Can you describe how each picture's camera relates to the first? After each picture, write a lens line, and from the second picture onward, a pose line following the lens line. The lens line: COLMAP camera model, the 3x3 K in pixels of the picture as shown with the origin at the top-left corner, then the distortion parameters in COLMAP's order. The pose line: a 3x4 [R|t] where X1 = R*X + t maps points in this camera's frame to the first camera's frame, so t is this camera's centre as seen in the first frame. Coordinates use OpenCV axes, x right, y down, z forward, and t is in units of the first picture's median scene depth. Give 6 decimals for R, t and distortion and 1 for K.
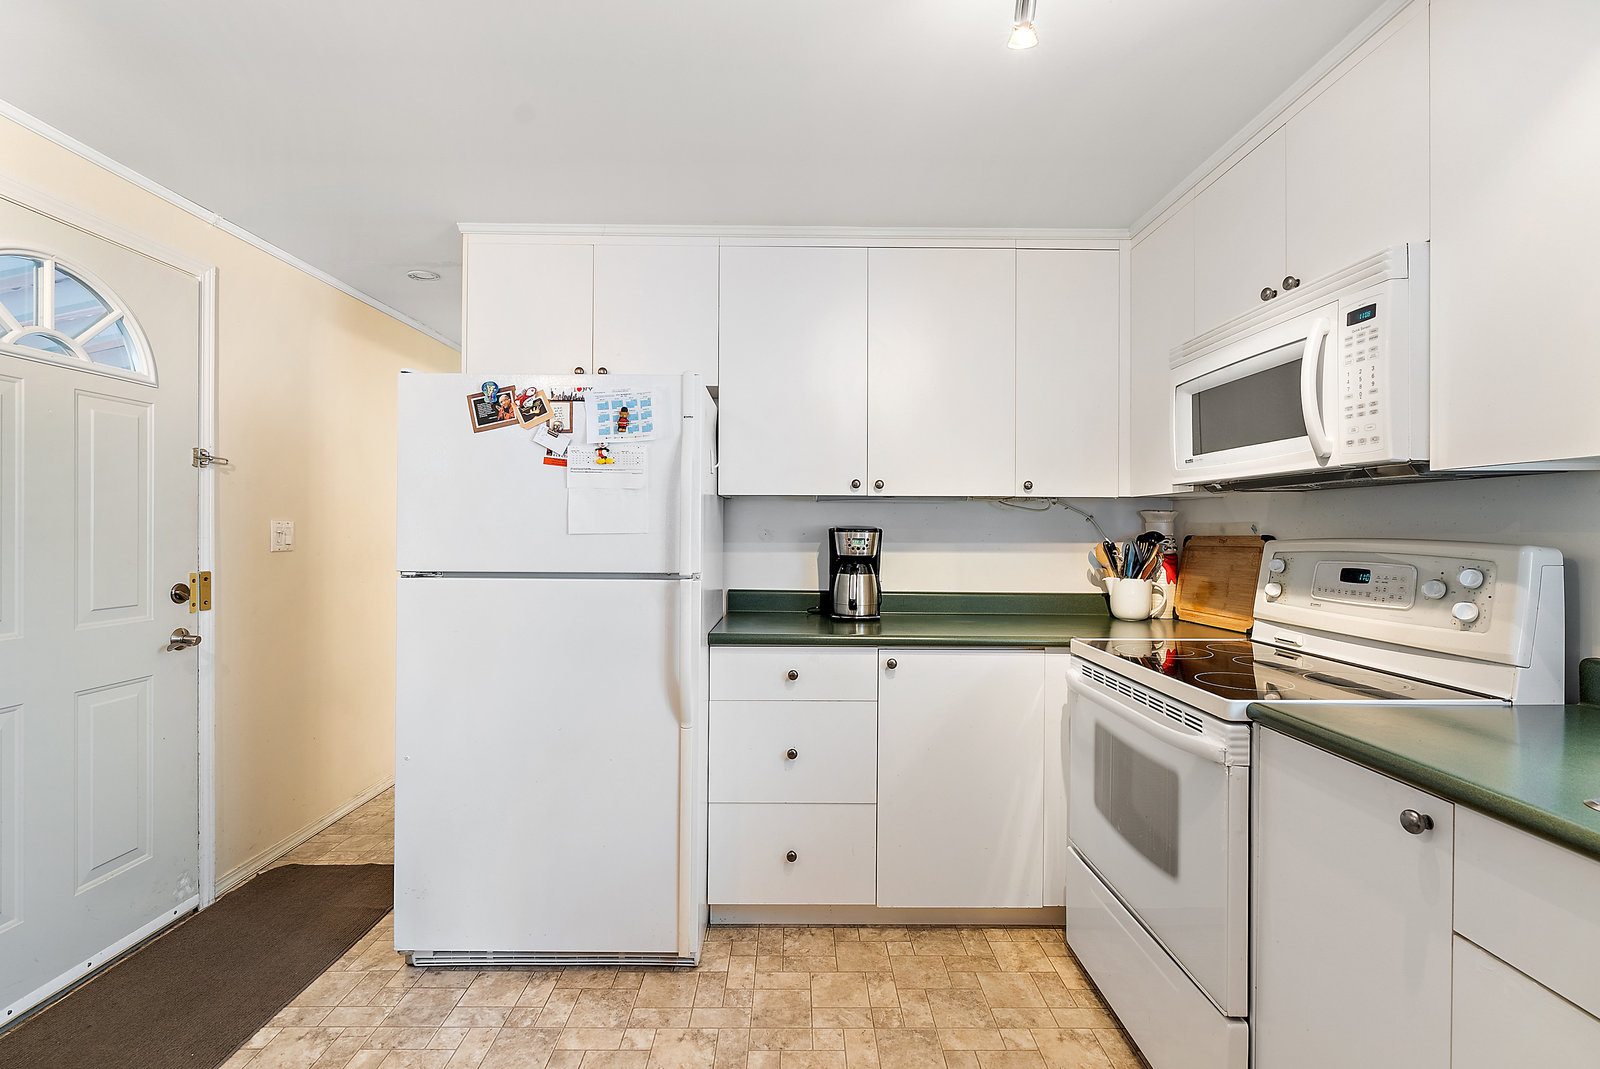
lens RADIAL K [[717.7, 0, 800.0], [0, 717.7, 534.5], [0, 0, 1]] dist [-0.014680, 0.005775]
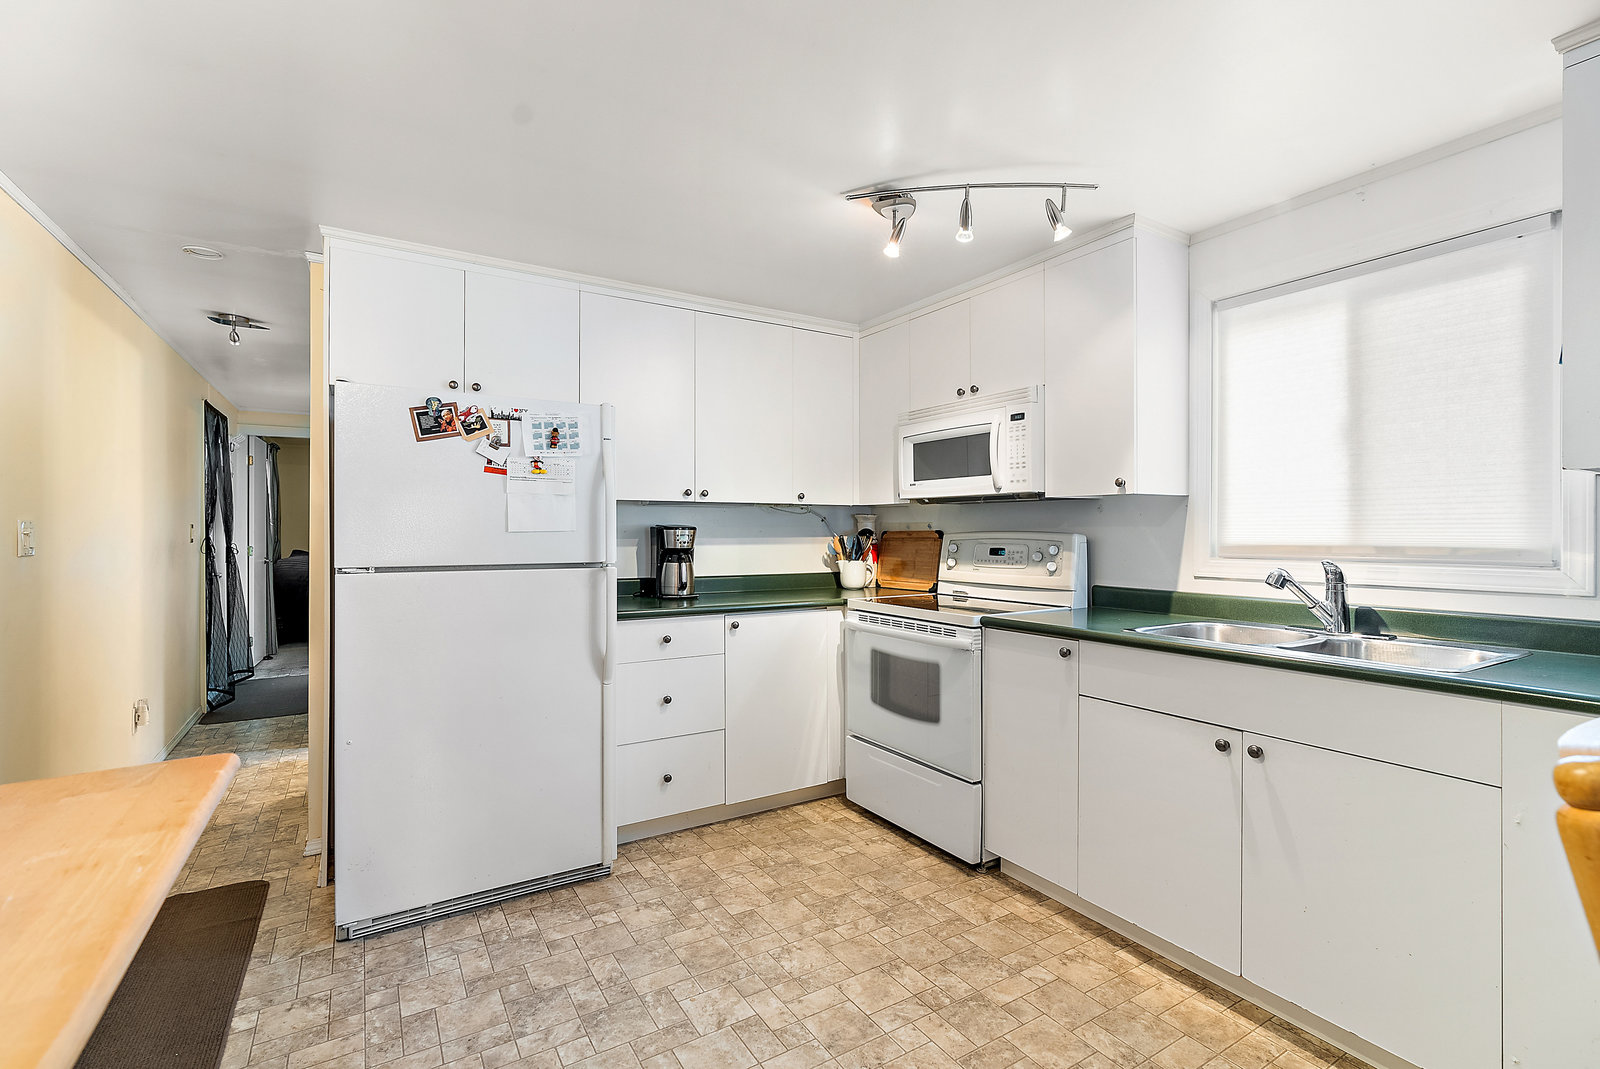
lens RADIAL K [[724.9, 0, 796.1], [0, 724.9, 538.9], [0, 0, 1]] dist [-0.015074, 0.006286]
pose [[0.853597, -0.011222, 0.520814, -0.538451], [0.008026, 0.999933, 0.008392, 0.004608], [-0.520873, -0.002984, 0.853629, -0.268306]]
